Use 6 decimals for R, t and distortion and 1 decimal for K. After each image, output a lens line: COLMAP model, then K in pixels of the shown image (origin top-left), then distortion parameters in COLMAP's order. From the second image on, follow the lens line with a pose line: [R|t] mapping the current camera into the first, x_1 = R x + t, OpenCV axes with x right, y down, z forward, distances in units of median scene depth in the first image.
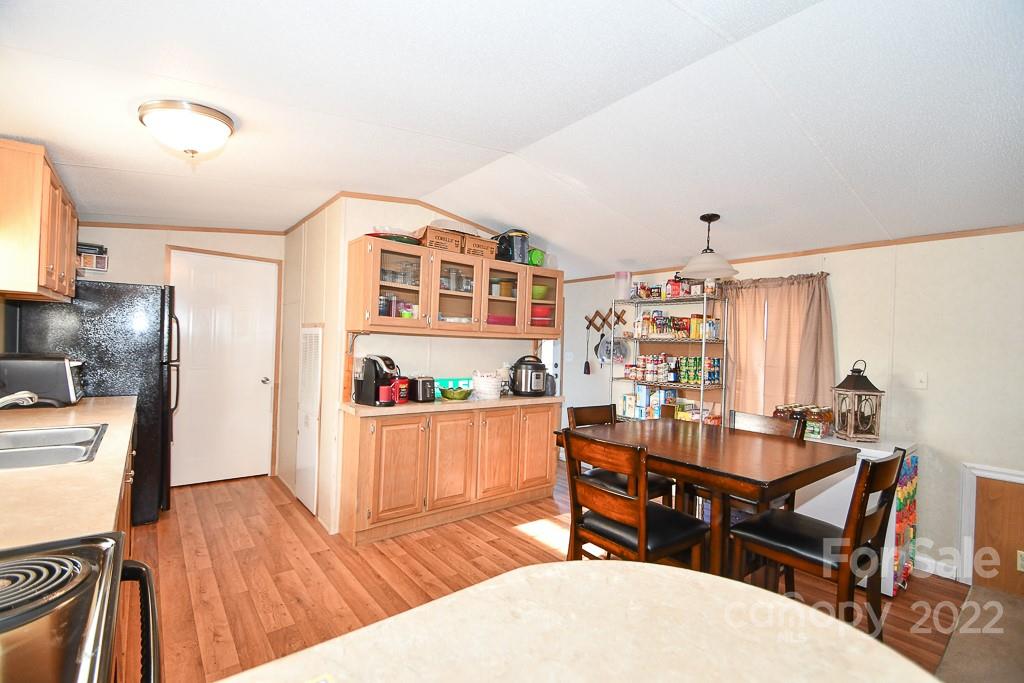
lens RADIAL K [[445.9, 0, 507.1], [0, 445.9, 343.6], [0, 0, 1]] dist [0.002943, -0.000204]
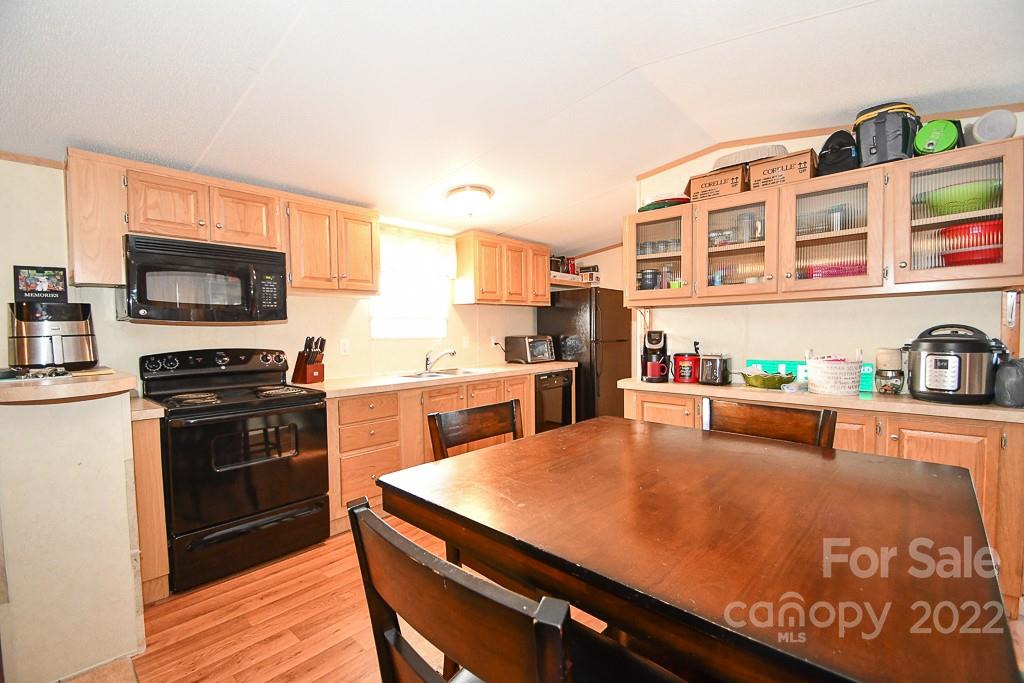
lens RADIAL K [[445.9, 0, 507.1], [0, 445.9, 343.6], [0, 0, 1]] dist [0.002943, -0.000204]
pose [[0.150492, -0.006690, -0.988589, 0.603238], [0.016946, 0.999848, -0.004186, 0.051239], [0.988466, -0.016123, 0.150582, 0.513210]]
